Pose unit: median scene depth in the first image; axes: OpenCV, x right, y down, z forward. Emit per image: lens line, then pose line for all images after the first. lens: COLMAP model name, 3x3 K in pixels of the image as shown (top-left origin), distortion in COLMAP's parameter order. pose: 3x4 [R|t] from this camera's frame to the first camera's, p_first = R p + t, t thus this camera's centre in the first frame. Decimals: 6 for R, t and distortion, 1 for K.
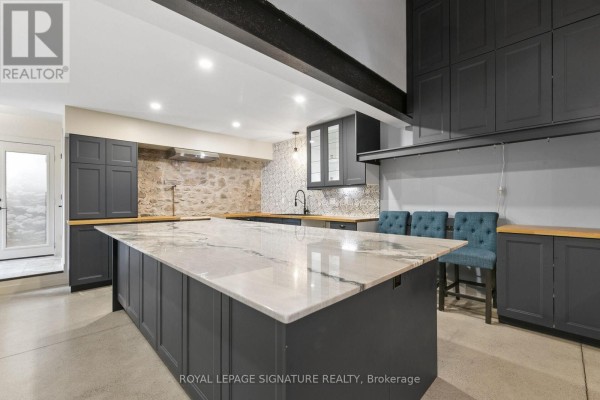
lens RADIAL K [[263.6, 0, 297.7], [0, 263.6, 200.3], [0, 0, 1]] dist [-0.000633, 0.000373]
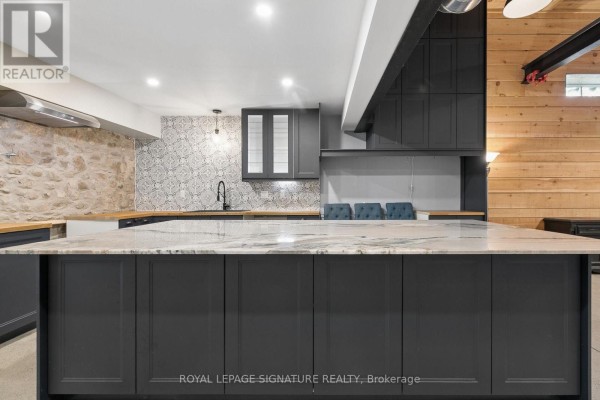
lens RADIAL K [[285.2, 0, 319.6], [0, 285.2, 196.7], [0, 0, 1]] dist [0.002184, 0.000277]
pose [[0.693454, -0.001336, 0.720500, -0.418269], [-0.003362, 0.999981, 0.005090, 0.004257], [-0.720493, -0.005952, 0.693436, 0.154901]]
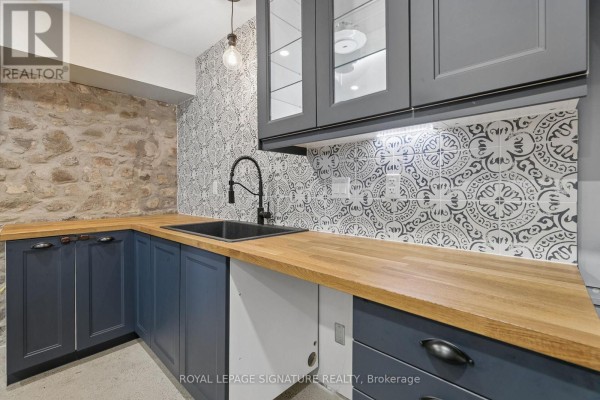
lens RADIAL K [[263.6, 0, 300.9], [0, 263.6, 191.0], [0, 0, 1]] dist [-0.000633, 0.000373]
pose [[0.997893, 0.000108, 0.064887, 0.059226], [-0.000422, 0.999988, 0.004826, 0.005009], [-0.064886, -0.004843, 0.997881, 0.637622]]
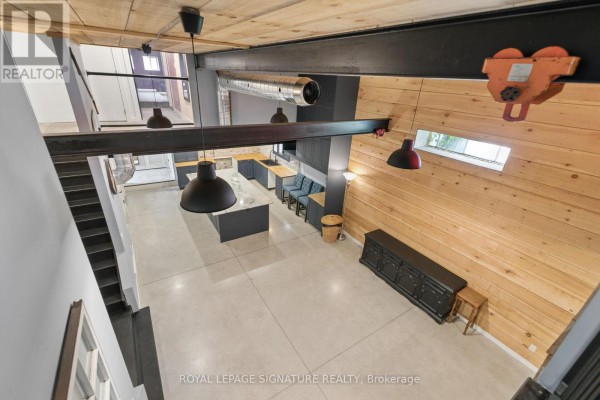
lens RADIAL K [[263.6, 0, 300.6], [0, 263.6, 201.0], [0, 0, 1]] dist [-0.000633, 0.000373]
pose [[0.978848, 0.134230, -0.154397, 0.550149], [-0.056200, 0.902060, 0.427935, -0.534038], [0.196717, -0.410207, 0.890524, -0.816510]]
